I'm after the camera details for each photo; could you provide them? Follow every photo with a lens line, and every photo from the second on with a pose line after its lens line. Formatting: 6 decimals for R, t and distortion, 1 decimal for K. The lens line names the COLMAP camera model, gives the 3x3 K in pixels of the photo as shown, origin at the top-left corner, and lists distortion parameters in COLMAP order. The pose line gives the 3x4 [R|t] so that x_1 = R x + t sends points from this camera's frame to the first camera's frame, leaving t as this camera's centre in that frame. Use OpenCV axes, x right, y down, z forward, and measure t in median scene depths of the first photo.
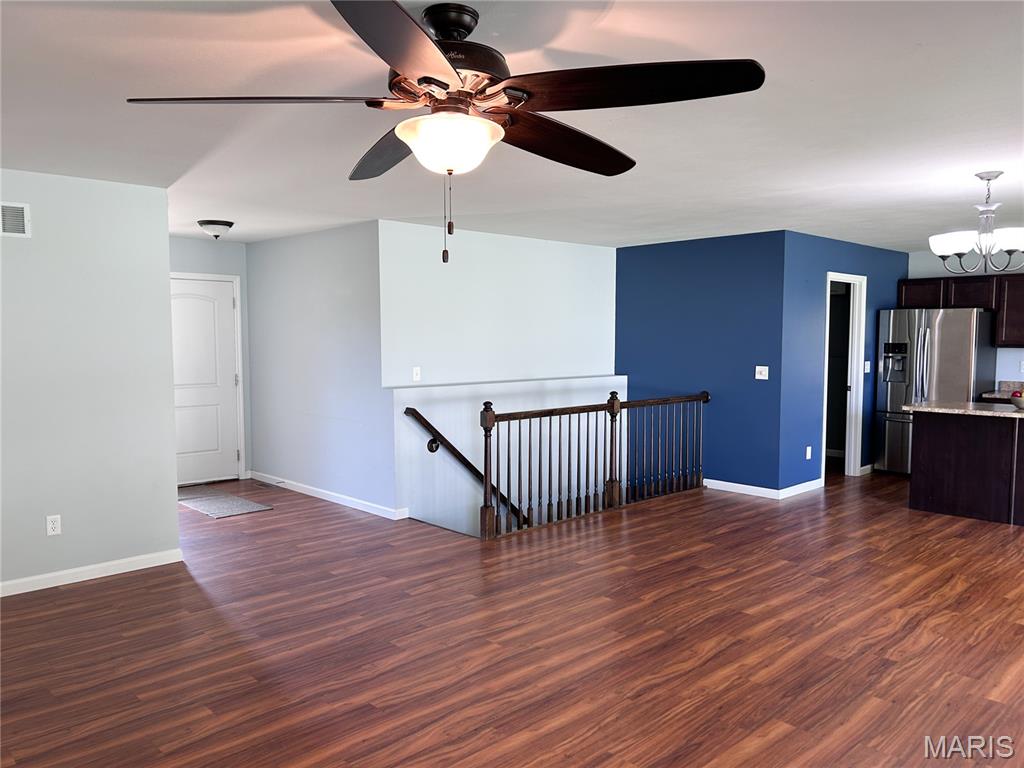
lens RADIAL K [[766.3, 0, 509.2], [0, 766.3, 391.6], [0, 0, 1]] dist [0.067579, -0.076910]
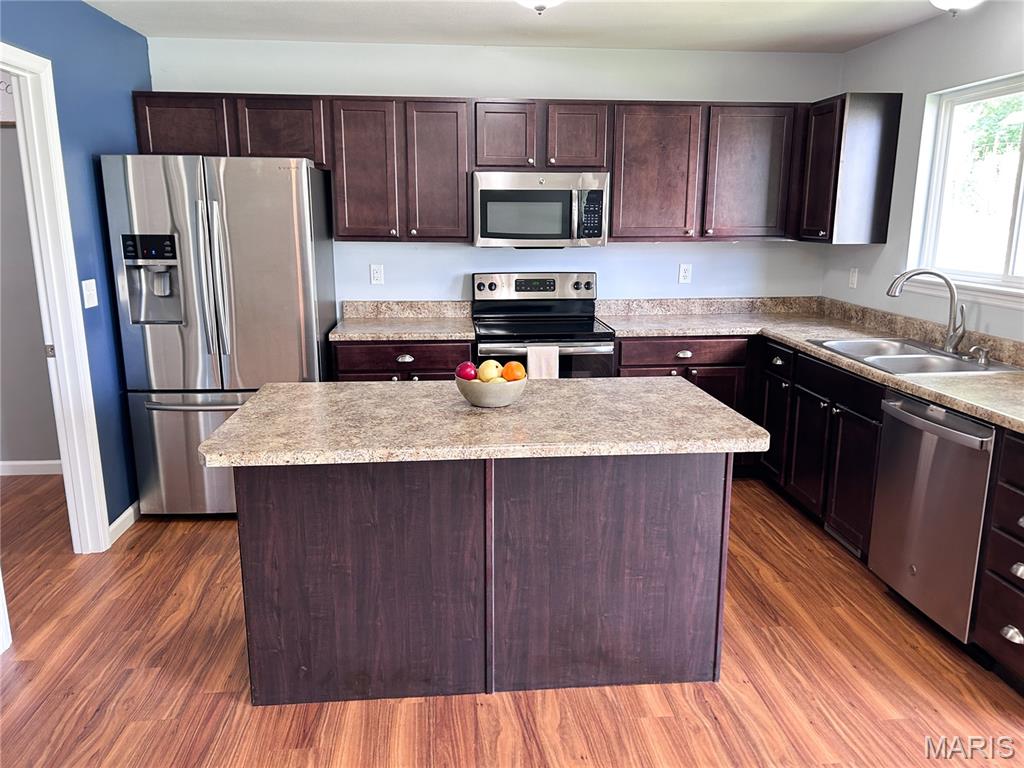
lens RADIAL K [[766.3, 0, 516.0], [0, 766.3, 391.1], [0, 0, 1]] dist [0.067579, -0.076910]
pose [[0.619954, -0.173137, 0.765298, 0.492983], [0.055101, 0.982550, 0.177651, -0.075053], [-0.782701, -0.067967, 0.618676, 0.999283]]
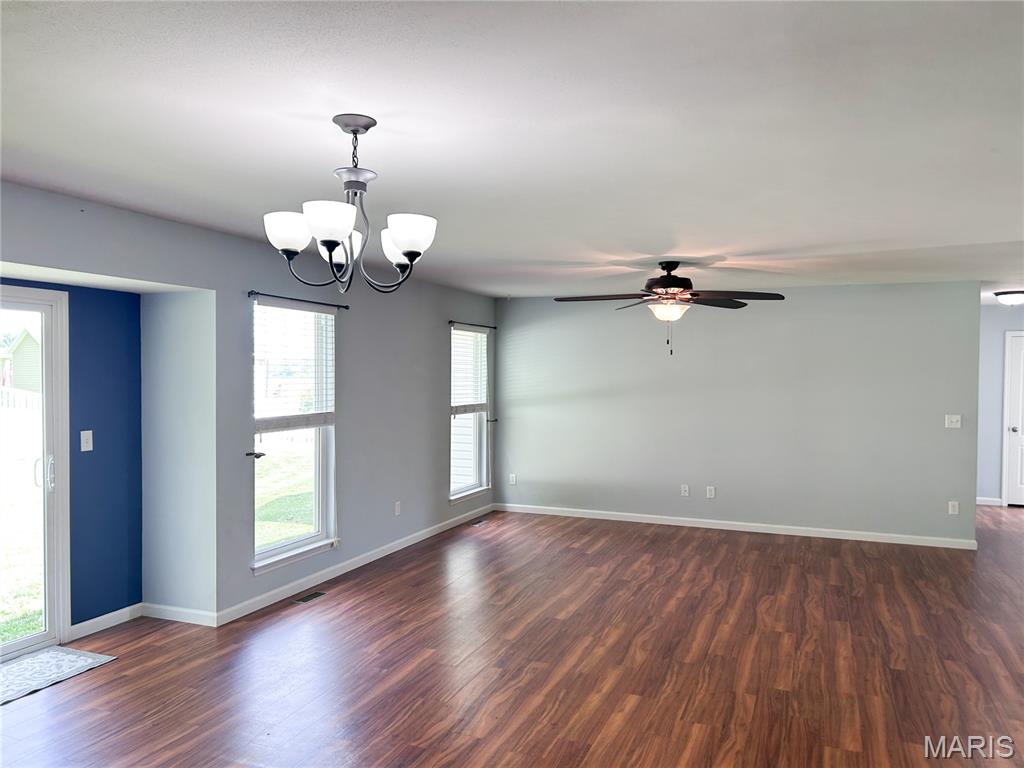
lens RADIAL K [[766.3, 0, 519.1], [0, 766.3, 385.2], [0, 0, 1]] dist [0.067579, -0.076910]
pose [[-0.905515, 0.001919, -0.424310, 0.738351], [-0.036558, 0.995918, 0.082523, -0.131372], [0.422737, 0.090238, -0.901749, 1.567461]]
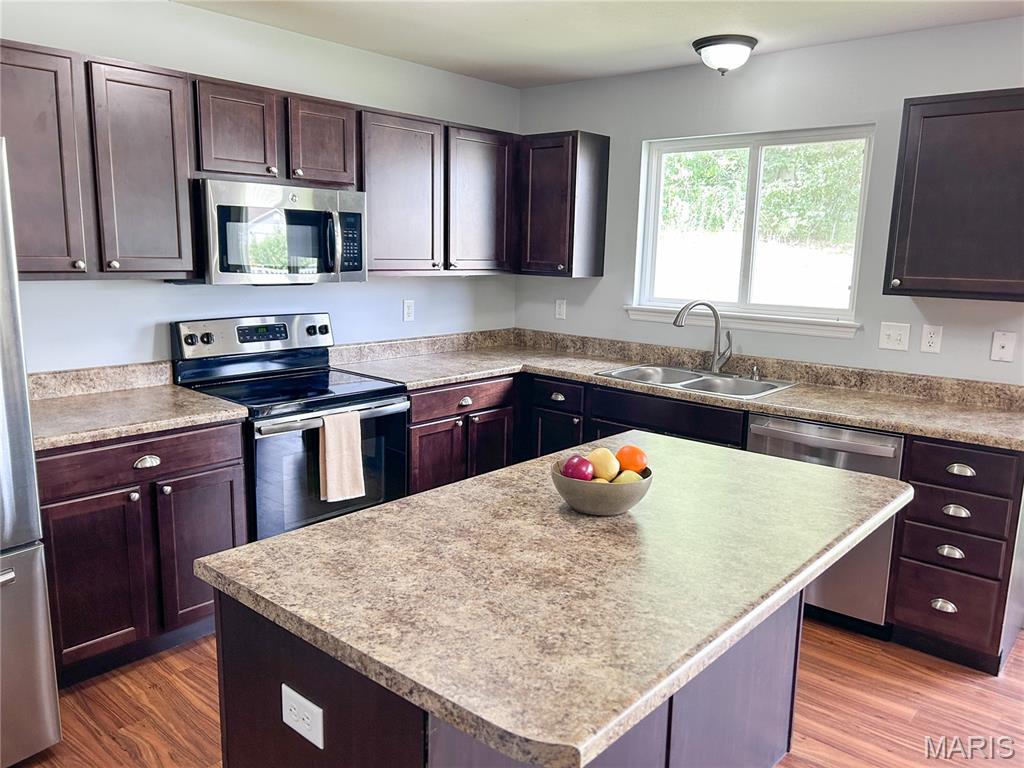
lens RADIAL K [[766.3, 0, 516.2], [0, 766.3, 397.1], [0, 0, 1]] dist [0.067579, -0.076910]
pose [[-0.088083, -0.192604, 0.977315, 0.525225], [0.050857, 0.978980, 0.197516, -0.107149], [-0.994814, 0.067101, -0.076437, 1.422931]]
